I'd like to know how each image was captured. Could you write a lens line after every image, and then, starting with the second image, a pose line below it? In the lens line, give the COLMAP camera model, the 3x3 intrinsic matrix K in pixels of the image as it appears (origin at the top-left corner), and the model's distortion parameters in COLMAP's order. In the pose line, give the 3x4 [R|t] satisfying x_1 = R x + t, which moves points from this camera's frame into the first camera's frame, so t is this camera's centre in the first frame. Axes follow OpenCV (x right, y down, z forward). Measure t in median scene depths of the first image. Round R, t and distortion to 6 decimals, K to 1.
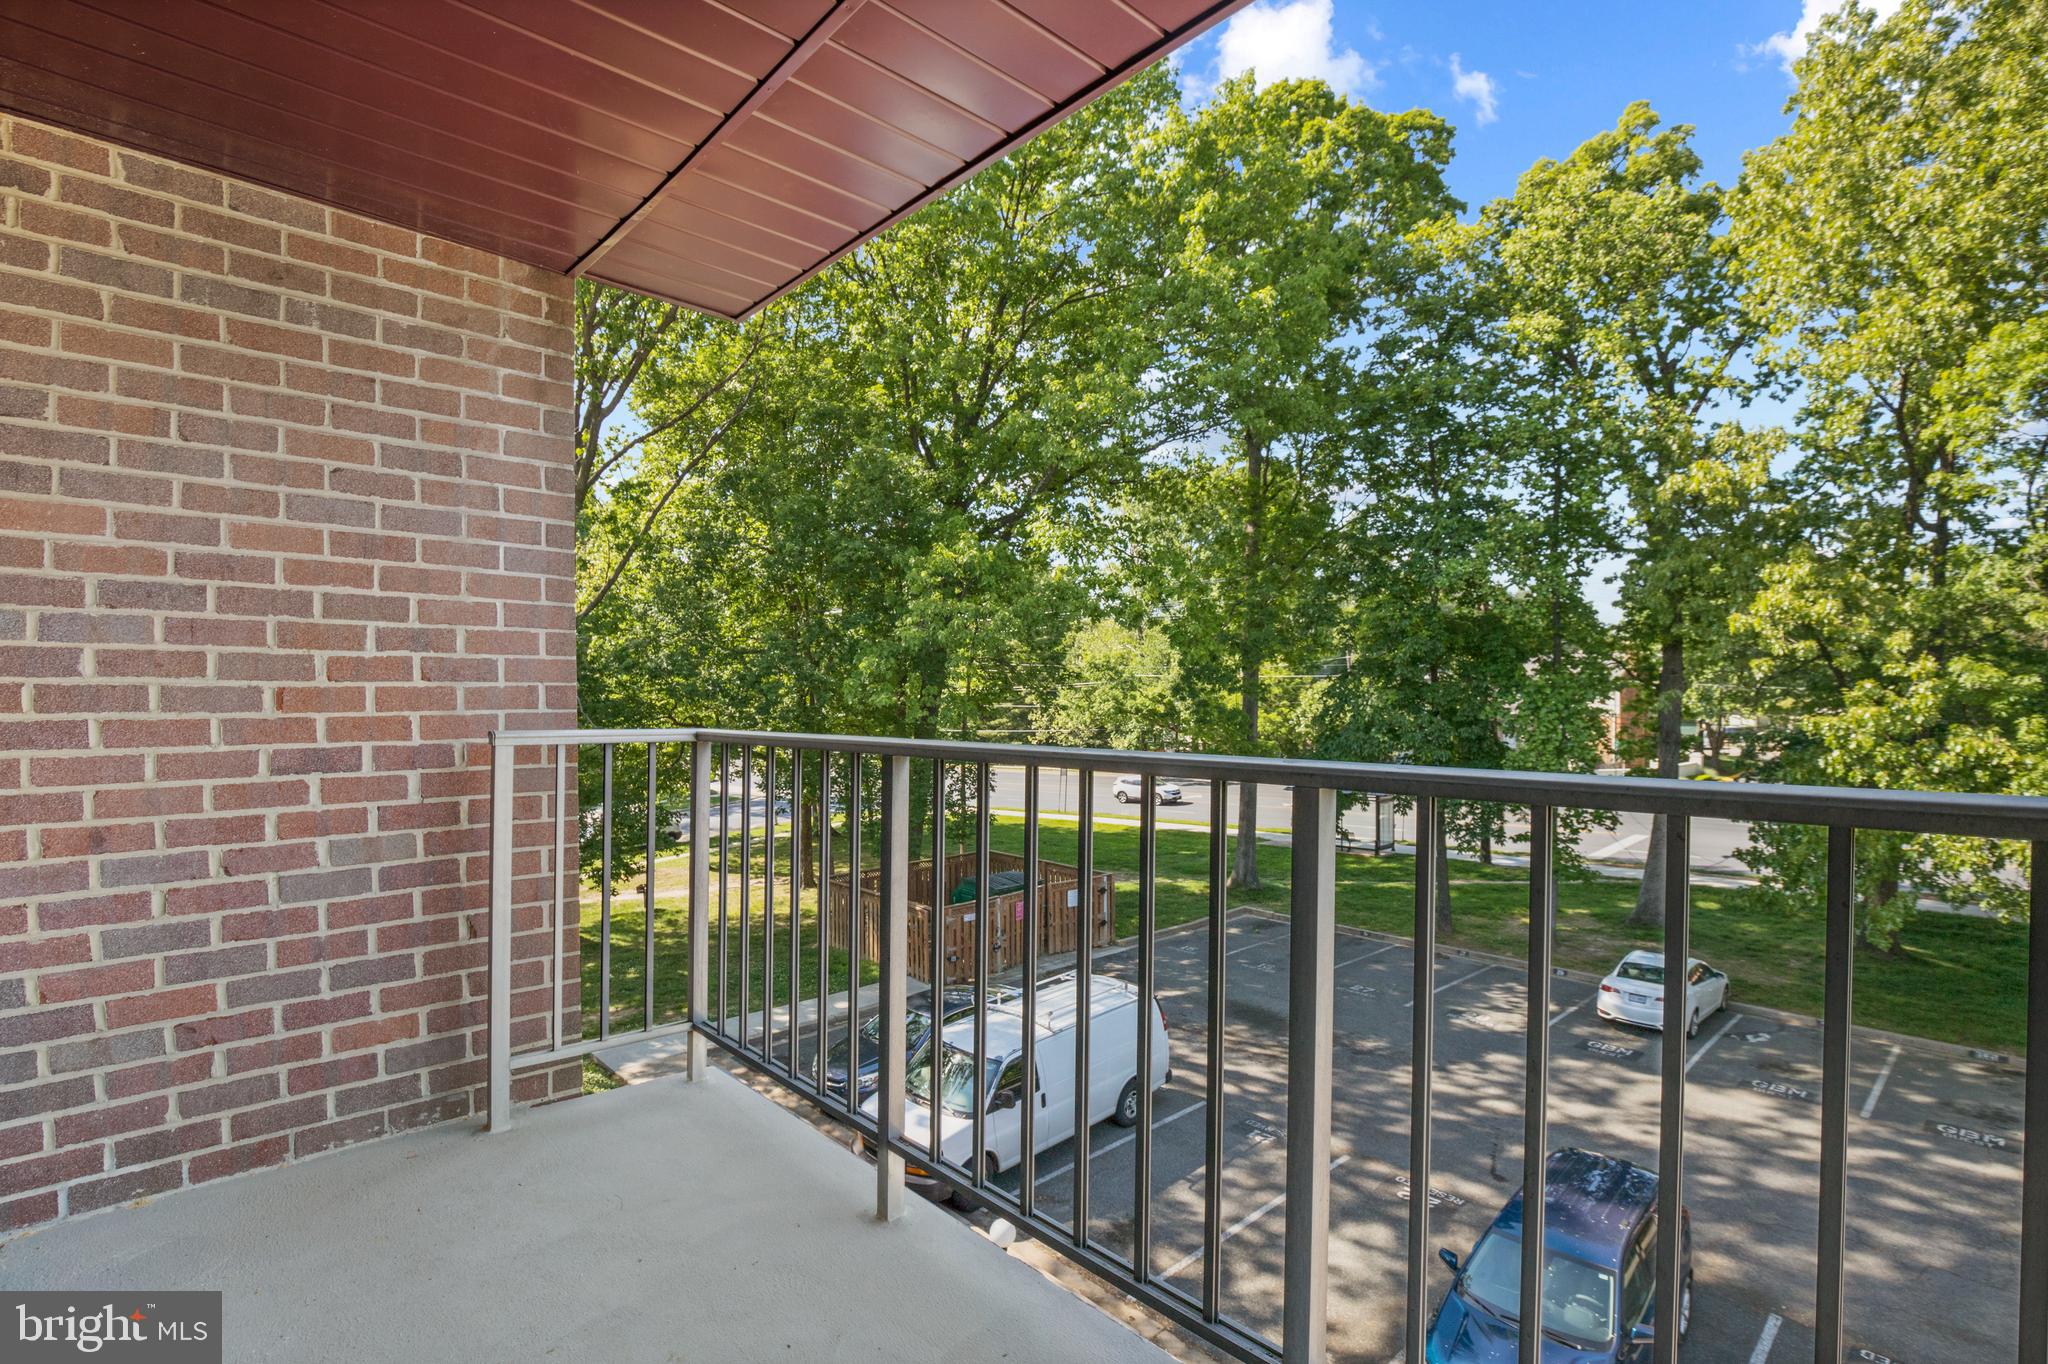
lens RADIAL K [[951.5, 0, 1027.6], [0, 951.5, 721.9], [0, 0, 1]] dist [0.001070, 0.000399]
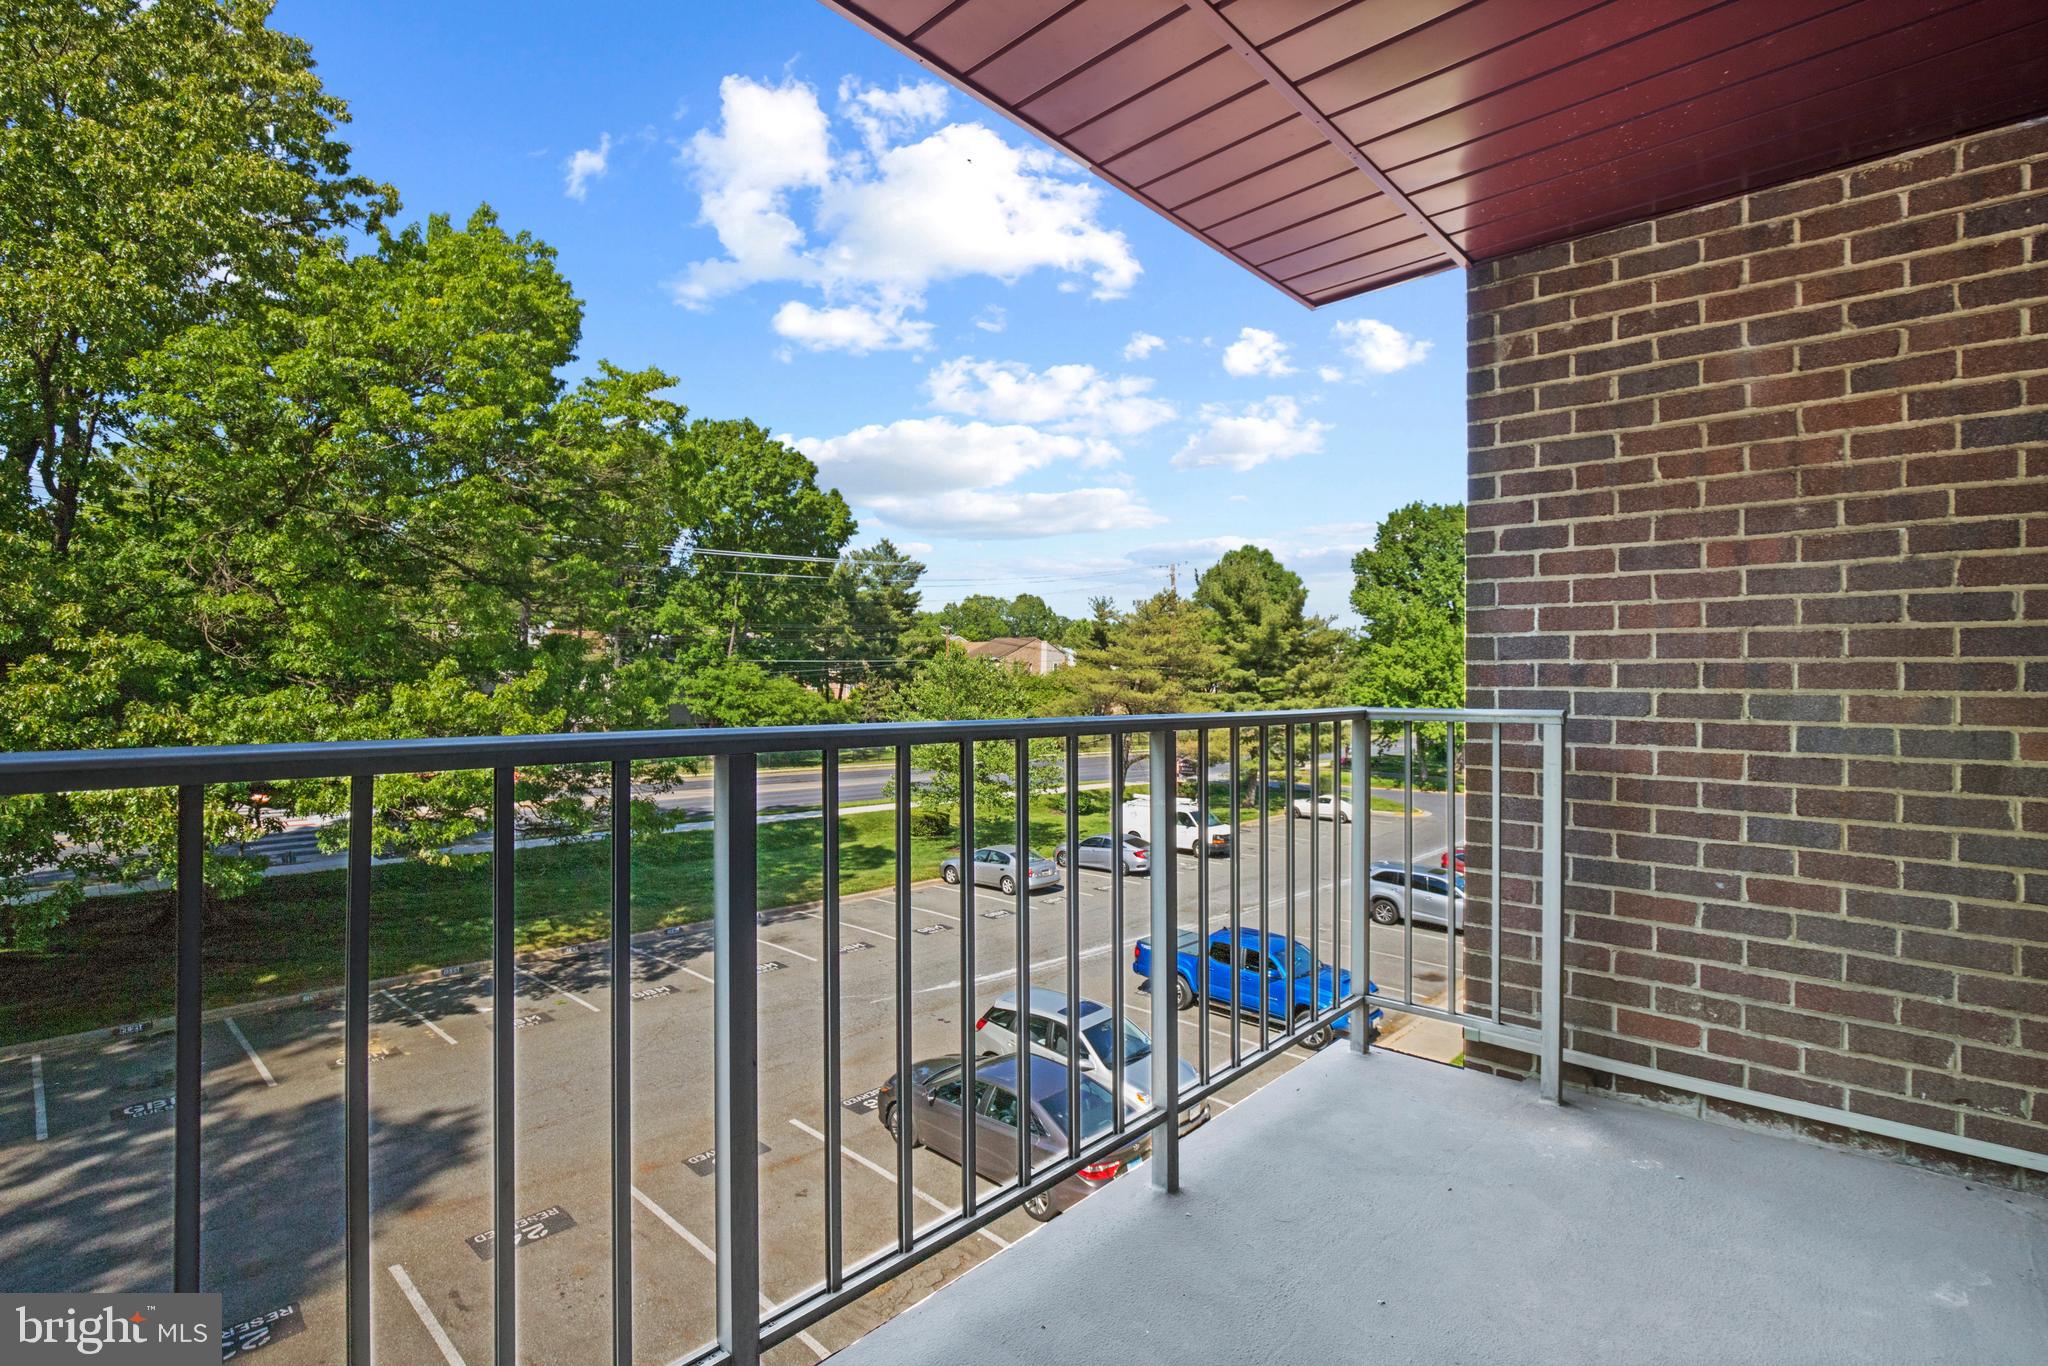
lens RADIAL K [[962.7, 0, 1024.0], [0, 962.7, 683.0], [0, 0, 1]] dist [-0.000247, -0.000104]
pose [[-0.078503, -0.001783, 0.996912, -0.104995], [0.021177, 0.999770, 0.003455, -0.000144], [-0.996689, 0.021383, -0.078447, 0.146385]]
